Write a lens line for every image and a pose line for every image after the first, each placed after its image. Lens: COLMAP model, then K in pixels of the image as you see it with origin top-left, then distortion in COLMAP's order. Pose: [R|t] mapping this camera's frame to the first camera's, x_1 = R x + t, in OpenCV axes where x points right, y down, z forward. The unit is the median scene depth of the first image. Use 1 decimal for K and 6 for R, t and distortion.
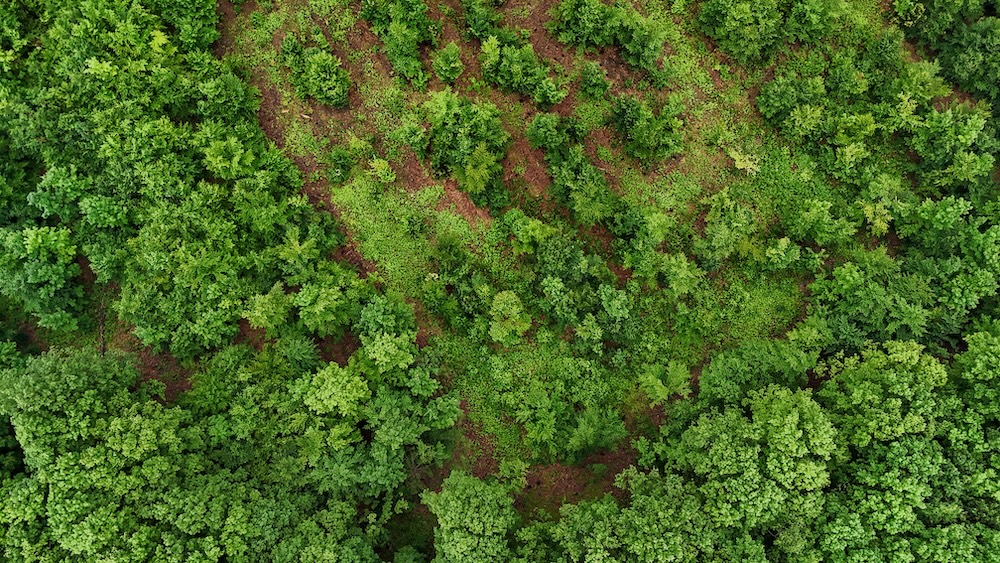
lens RADIAL K [[699.1, 0, 500.0], [0, 699.1, 281.5], [0, 0, 1]] dist [0.037355, -0.052720]
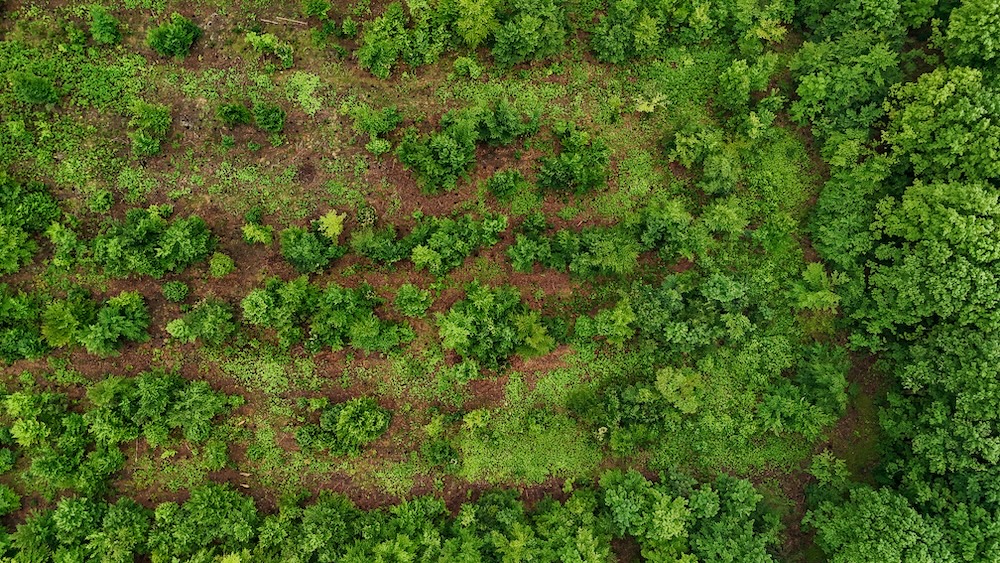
lens RADIAL K [[699.1, 0, 500.0], [0, 699.1, 281.5], [0, 0, 1]] dist [0.037355, -0.052720]
pose [[0.516859, -0.847947, 0.117657, -0.114871], [0.847178, 0.526395, 0.072100, -0.330059], [-0.123071, 0.062411, 0.990433, 0.044902]]
